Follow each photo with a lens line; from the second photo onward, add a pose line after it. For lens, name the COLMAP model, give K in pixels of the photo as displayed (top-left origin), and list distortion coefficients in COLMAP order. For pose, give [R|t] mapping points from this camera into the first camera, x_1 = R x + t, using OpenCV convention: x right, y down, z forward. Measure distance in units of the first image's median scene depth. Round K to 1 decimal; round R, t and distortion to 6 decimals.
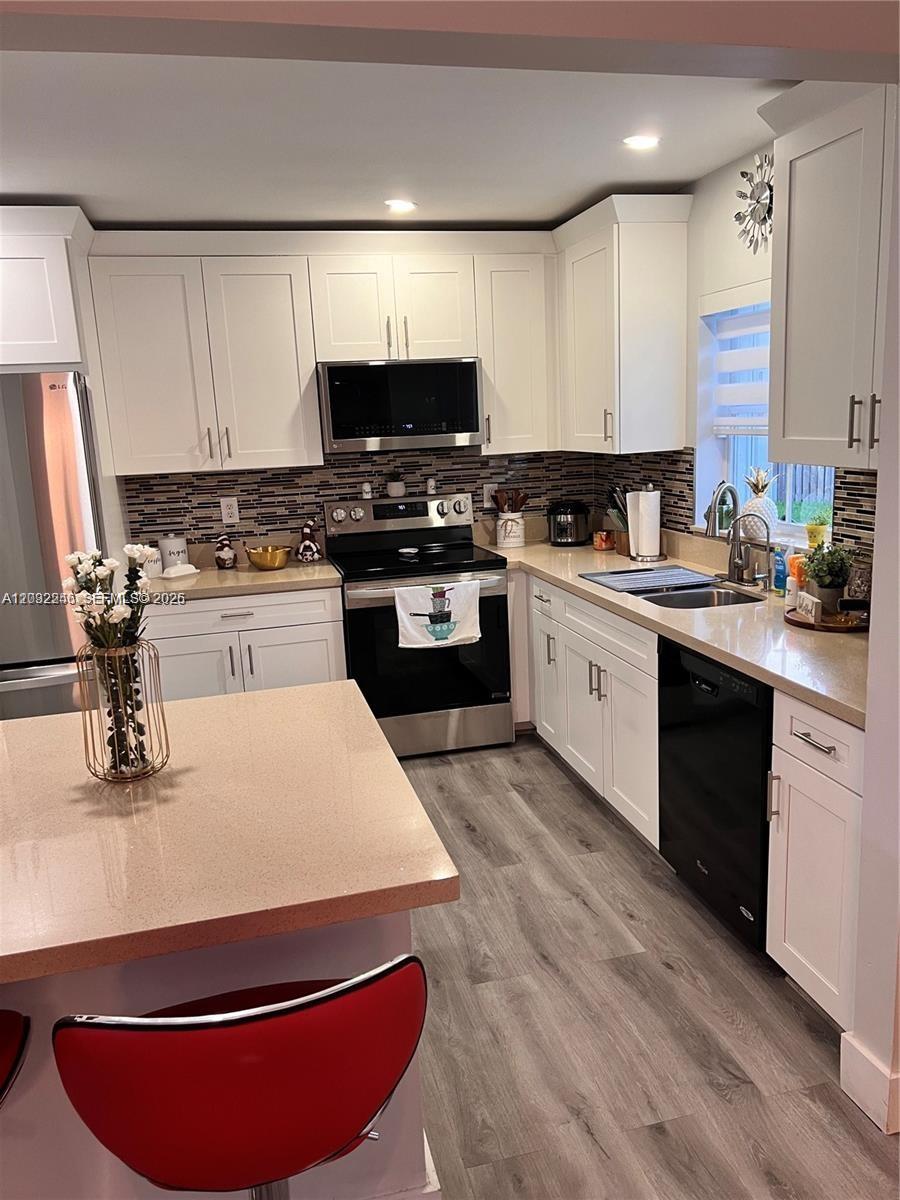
lens RADIAL K [[901.0, 0, 444.7], [0, 901.0, 602.0], [0, 0, 1]] dist [0.035646, -0.051146]
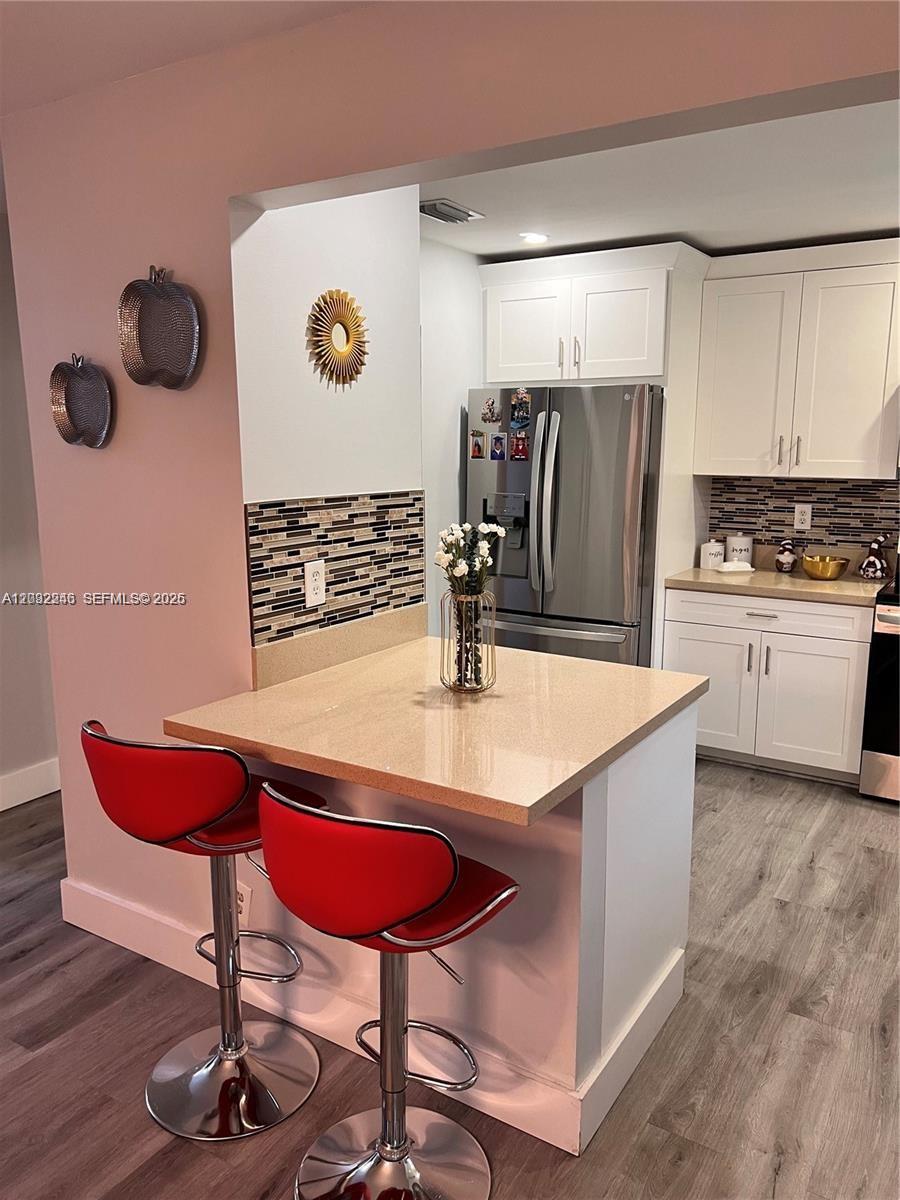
lens RADIAL K [[901.0, 0, 444.7], [0, 901.0, 602.0], [0, 0, 1]] dist [0.035646, -0.051146]
pose [[0.676011, 0.177122, -0.715288, 0.246327], [-0.174891, 0.981513, 0.077758, -0.016396], [0.715837, 0.072532, 0.694490, 0.008215]]
